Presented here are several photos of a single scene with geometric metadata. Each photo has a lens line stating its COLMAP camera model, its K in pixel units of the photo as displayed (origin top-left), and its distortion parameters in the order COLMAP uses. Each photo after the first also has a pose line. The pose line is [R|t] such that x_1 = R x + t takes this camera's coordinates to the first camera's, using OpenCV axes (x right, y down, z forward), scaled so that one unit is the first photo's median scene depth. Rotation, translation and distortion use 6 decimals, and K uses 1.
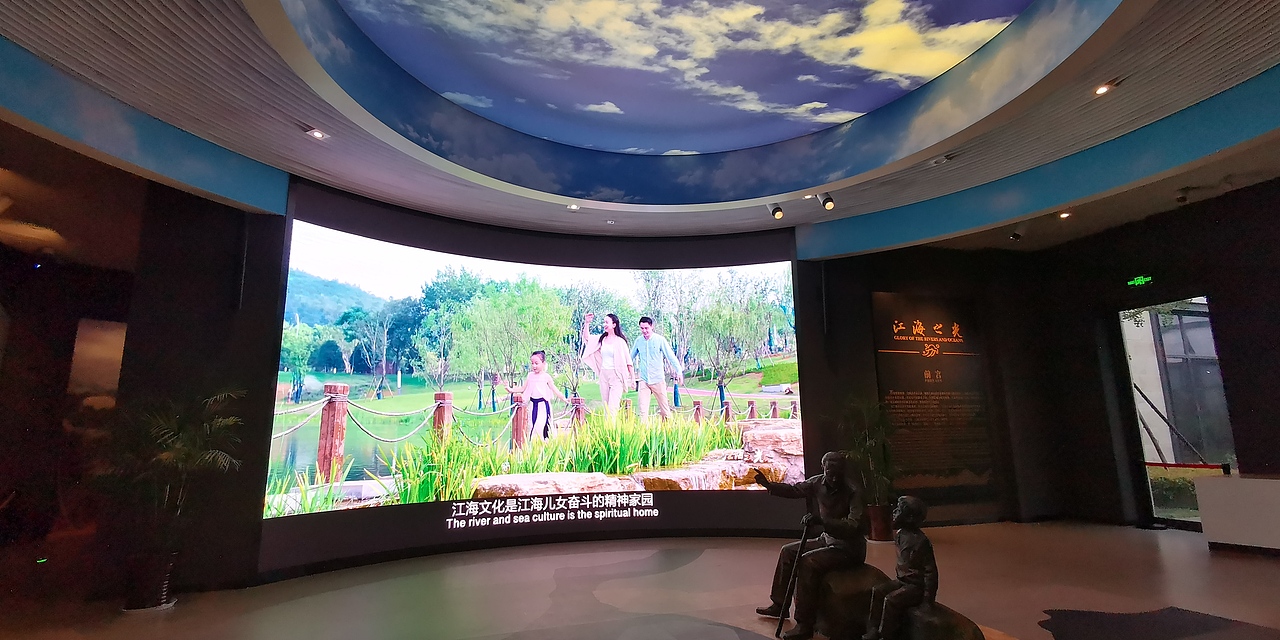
lens RADIAL K [[581.6, 0, 640.0], [0, 581.6, 320.0], [0, 0, 1]] dist [-0.004846, -0.000530]
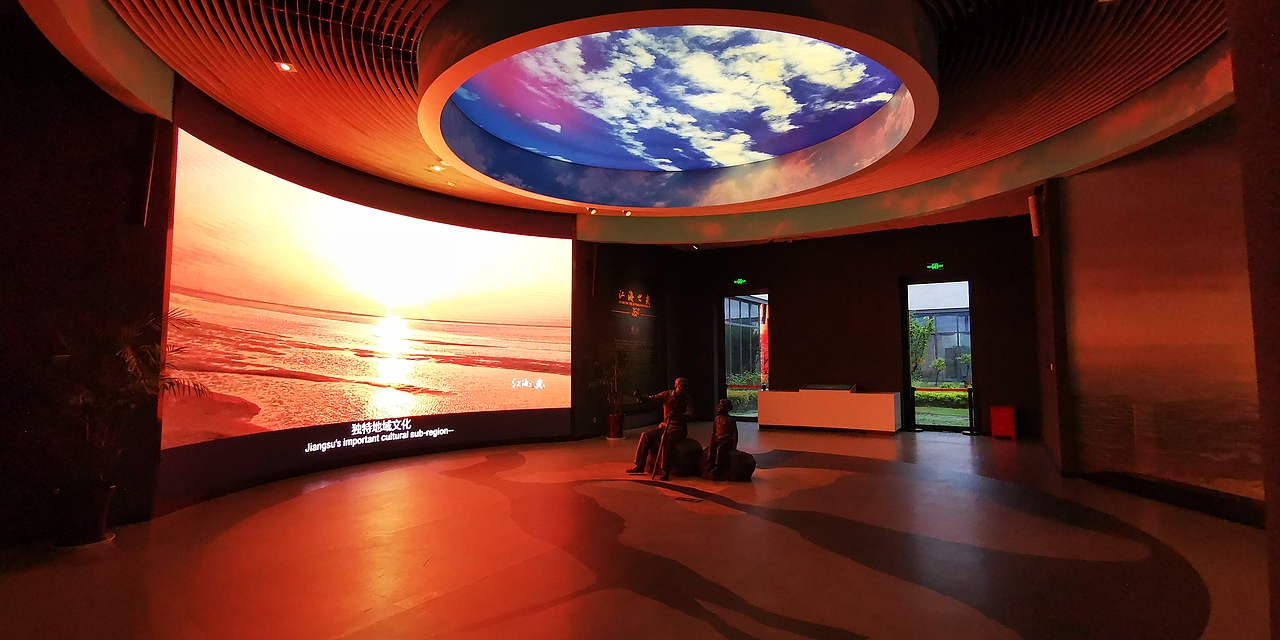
lens RADIAL K [[555.3, 0, 640.0], [0, 555.3, 320.0], [0, 0, 1]] dist [0.000827, 0.000061]
pose [[0.777306, 0.061407, 0.626119, -0.601155], [-0.124622, 0.990533, 0.057568, -0.017708], [-0.616656, -0.122776, 0.777599, -0.162889]]
